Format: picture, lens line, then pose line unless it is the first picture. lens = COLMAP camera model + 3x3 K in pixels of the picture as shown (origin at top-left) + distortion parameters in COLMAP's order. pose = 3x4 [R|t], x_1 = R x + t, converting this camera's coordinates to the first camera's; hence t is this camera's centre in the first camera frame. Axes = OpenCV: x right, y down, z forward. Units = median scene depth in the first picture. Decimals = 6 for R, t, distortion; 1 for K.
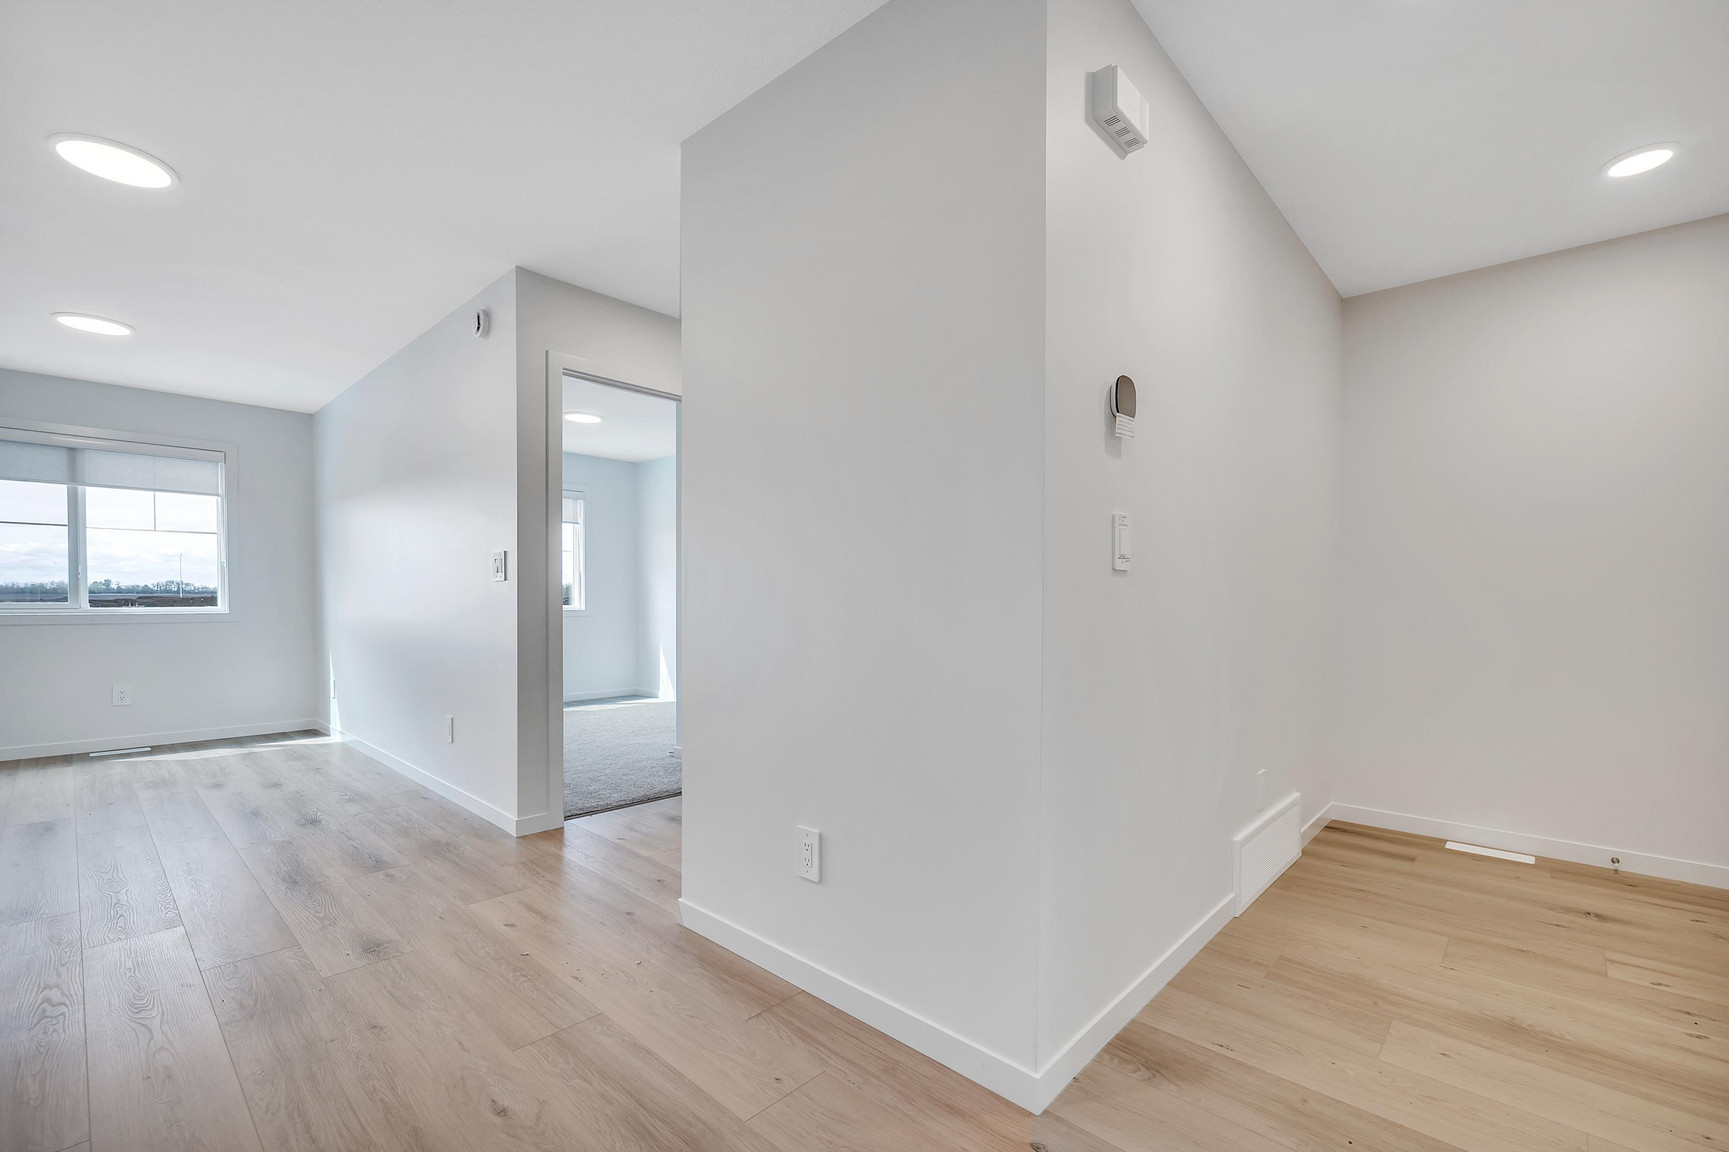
lens RADIAL K [[721.1, 0, 867.2], [0, 721.1, 601.5], [0, 0, 1]] dist [0.002211, 0.000118]
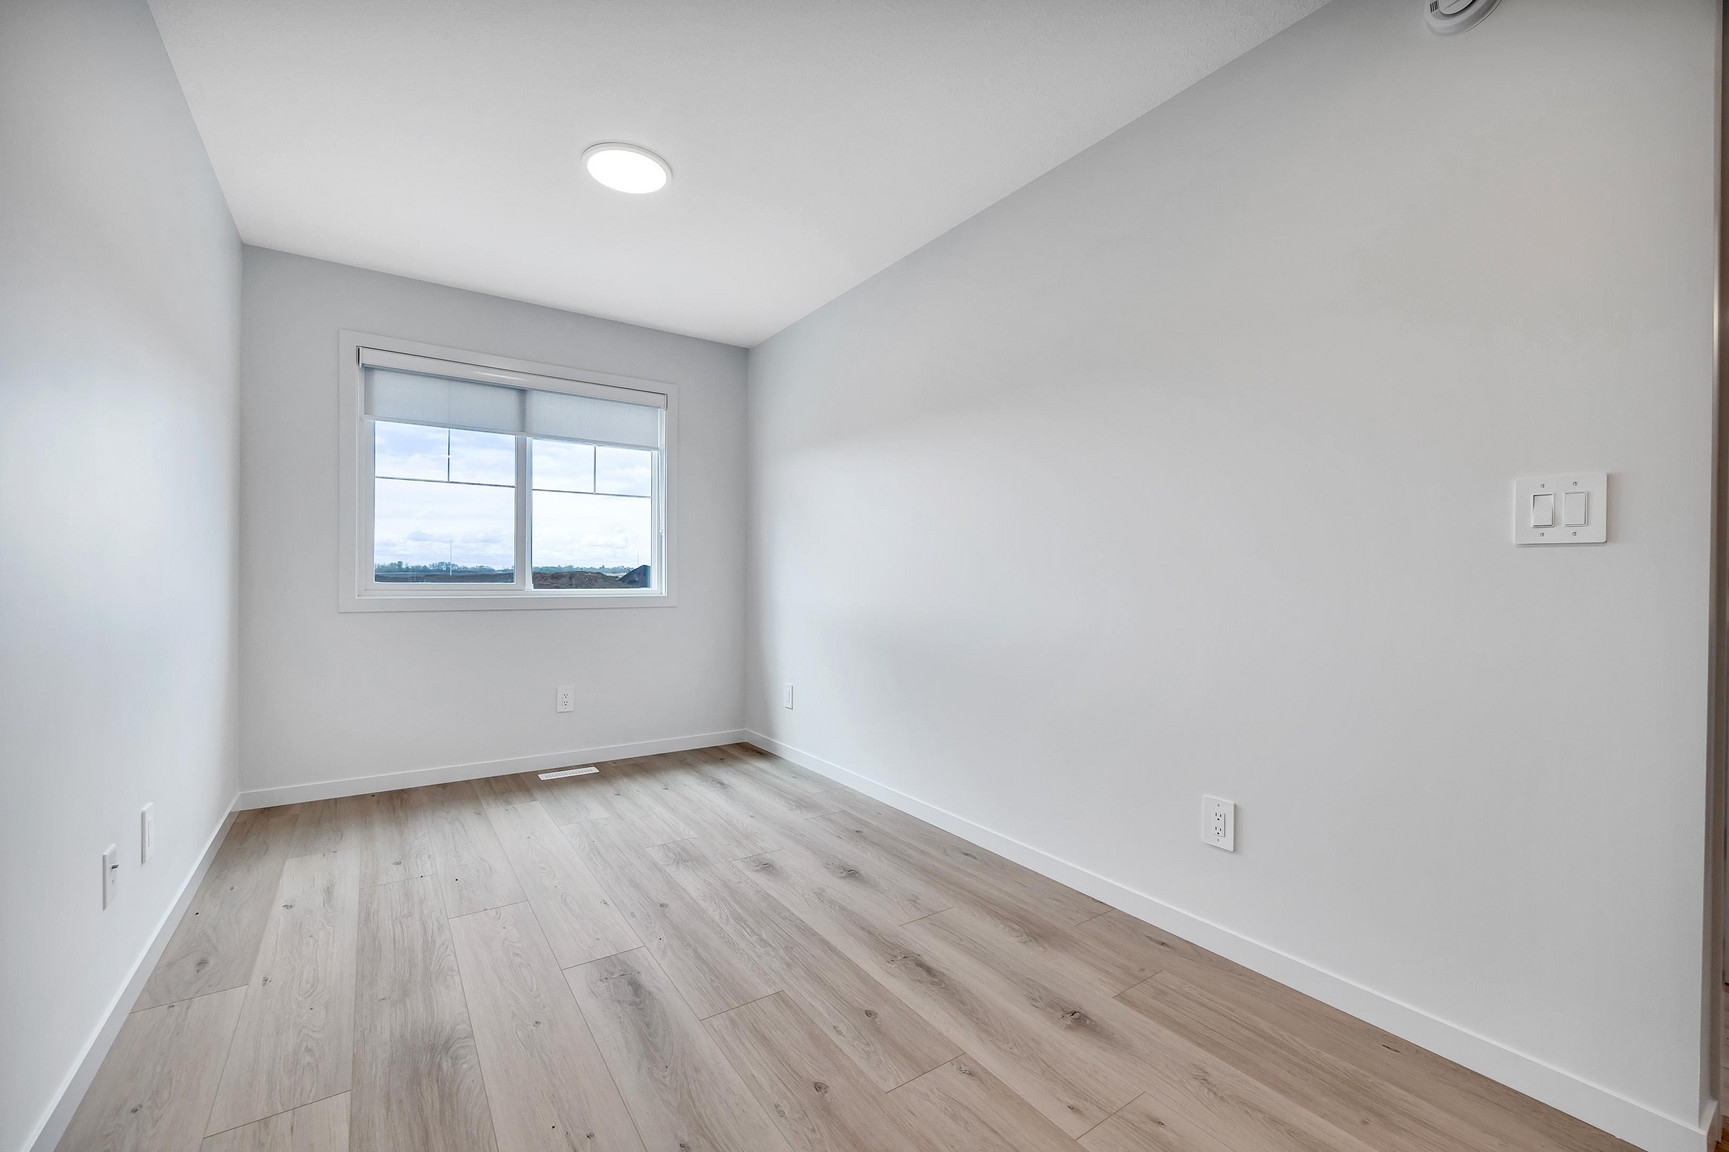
lens RADIAL K [[699.7, 0, 841.1], [0, 699.7, 578.2], [0, 0, 1]] dist [0.002868, -0.001104]
pose [[0.974159, 0.007381, -0.225742, -0.559902], [-0.008622, 0.999953, -0.004514, -0.004156], [0.225698, 0.006344, 0.974177, 0.318067]]
